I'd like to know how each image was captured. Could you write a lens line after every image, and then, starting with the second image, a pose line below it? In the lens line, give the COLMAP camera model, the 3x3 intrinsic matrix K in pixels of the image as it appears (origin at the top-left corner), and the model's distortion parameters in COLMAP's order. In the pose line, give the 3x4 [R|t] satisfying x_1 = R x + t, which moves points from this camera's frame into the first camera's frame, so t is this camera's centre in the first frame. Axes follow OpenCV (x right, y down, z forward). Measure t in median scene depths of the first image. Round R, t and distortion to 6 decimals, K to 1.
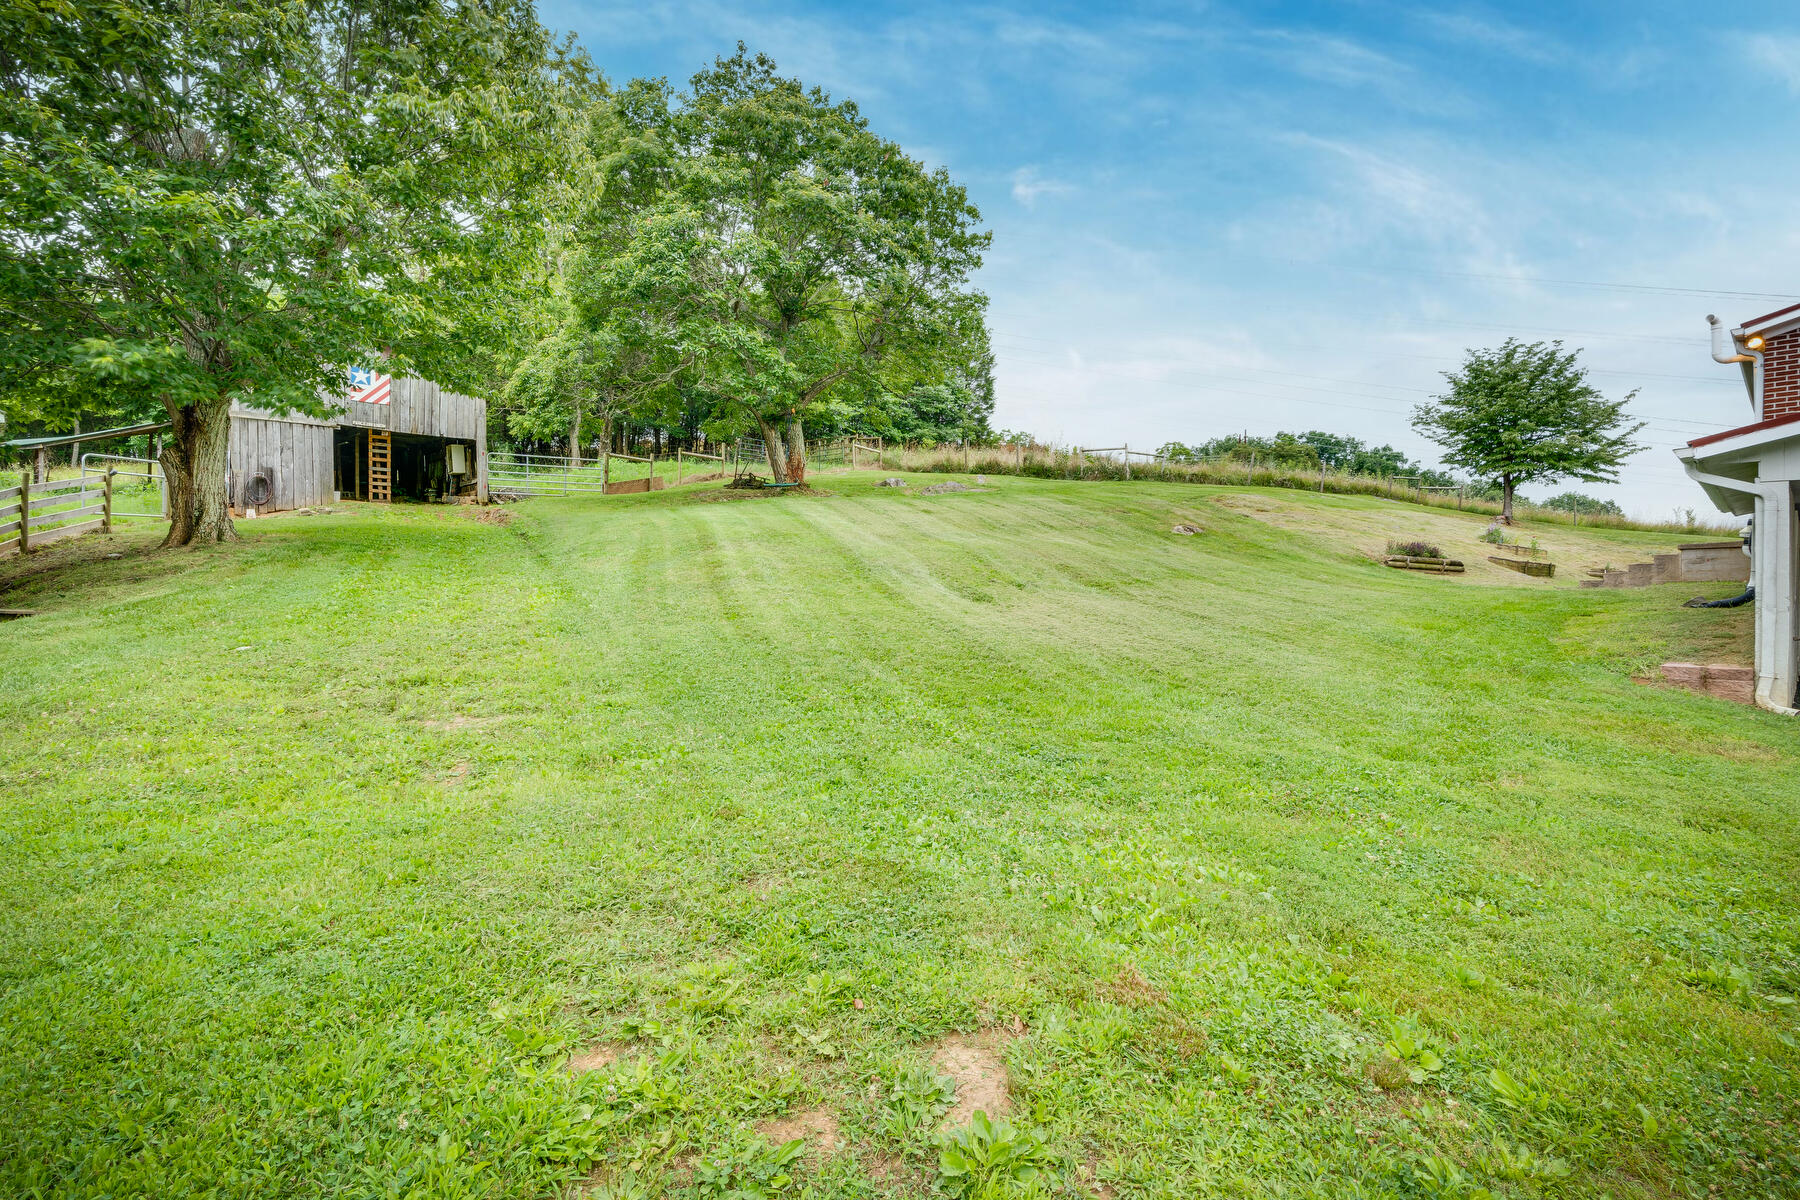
lens RADIAL K [[836.5, 0, 899.9], [0, 836.5, 589.8], [0, 0, 1]] dist [-0.005229, 0.000136]
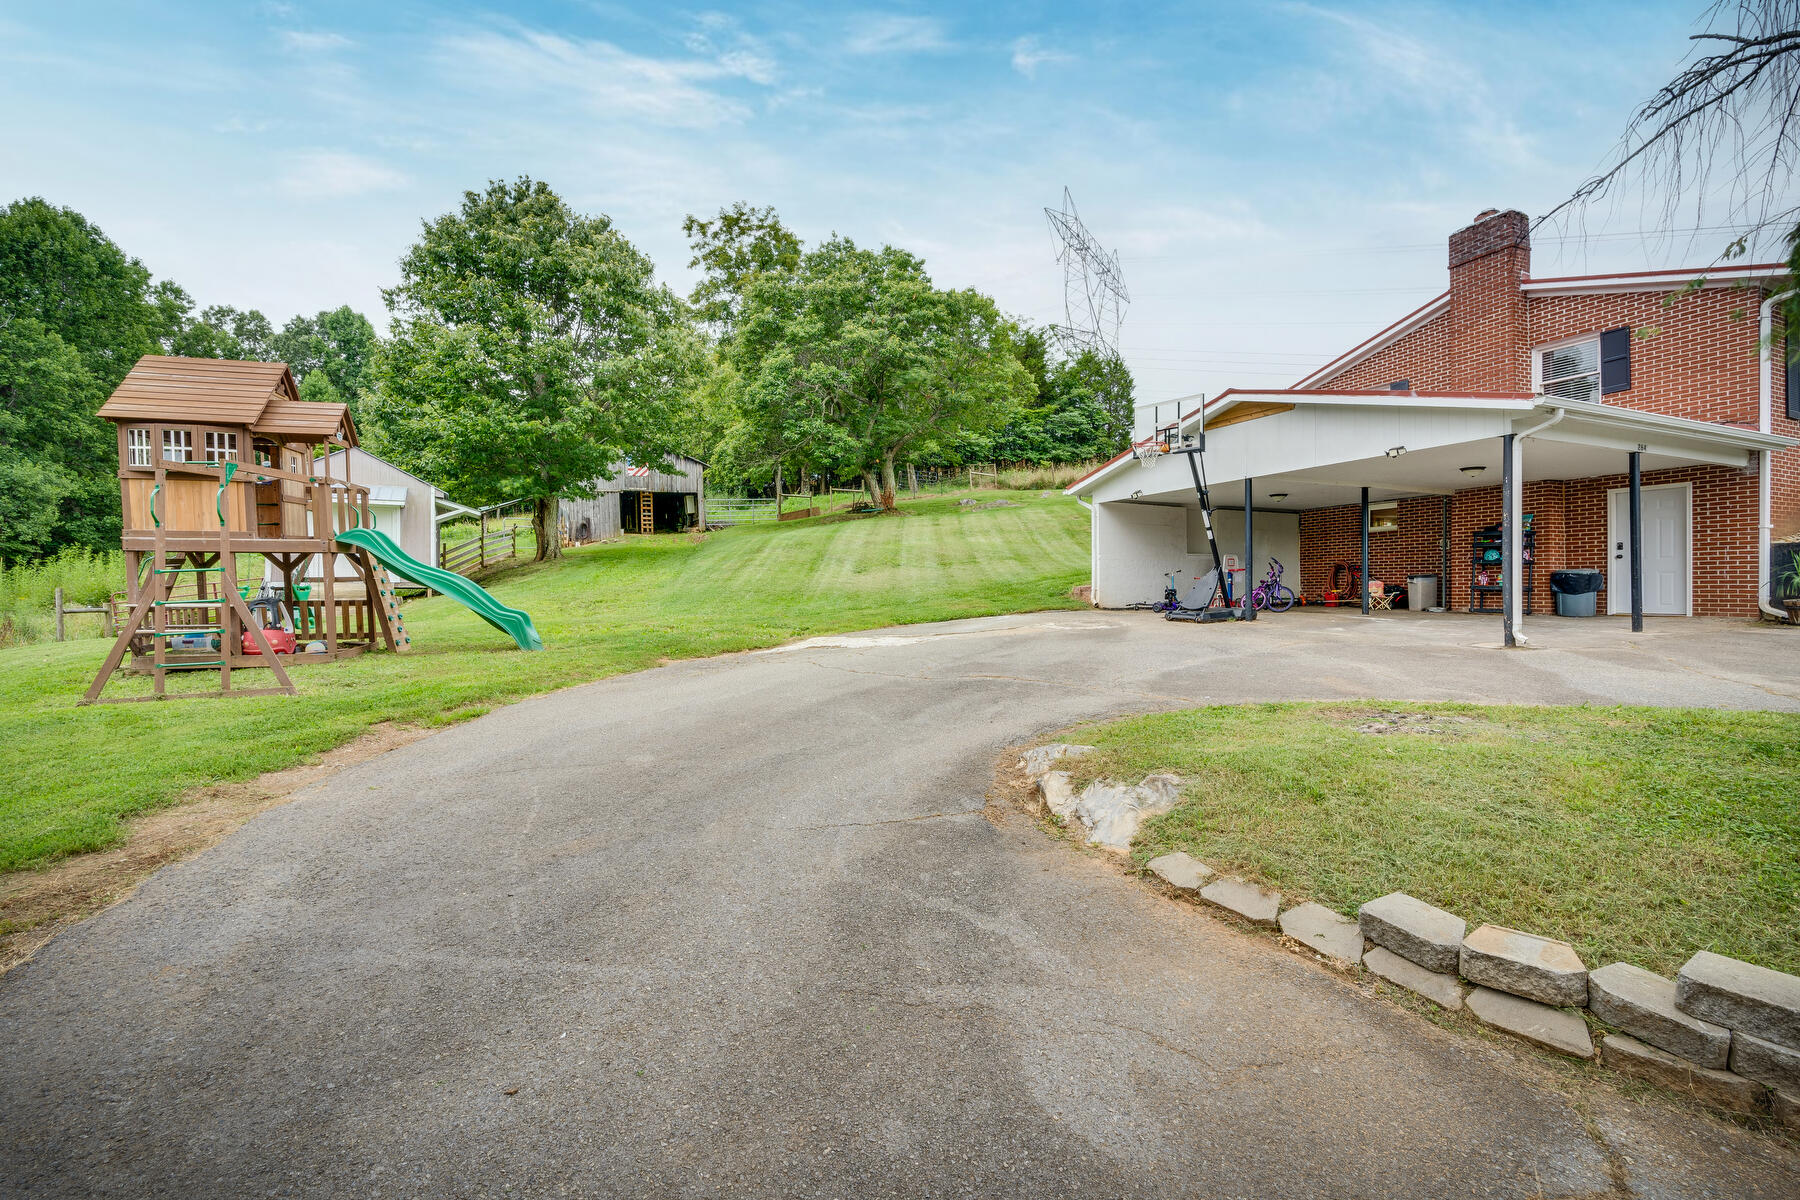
lens RADIAL K [[836.5, 0, 899.9], [0, 836.5, 589.8], [0, 0, 1]] dist [-0.005229, 0.000136]
pose [[0.942868, -0.022399, -0.332413, 0.395836], [0.019448, 0.999736, -0.012202, 0.036752], [0.332599, 0.005040, 0.943055, -0.397929]]
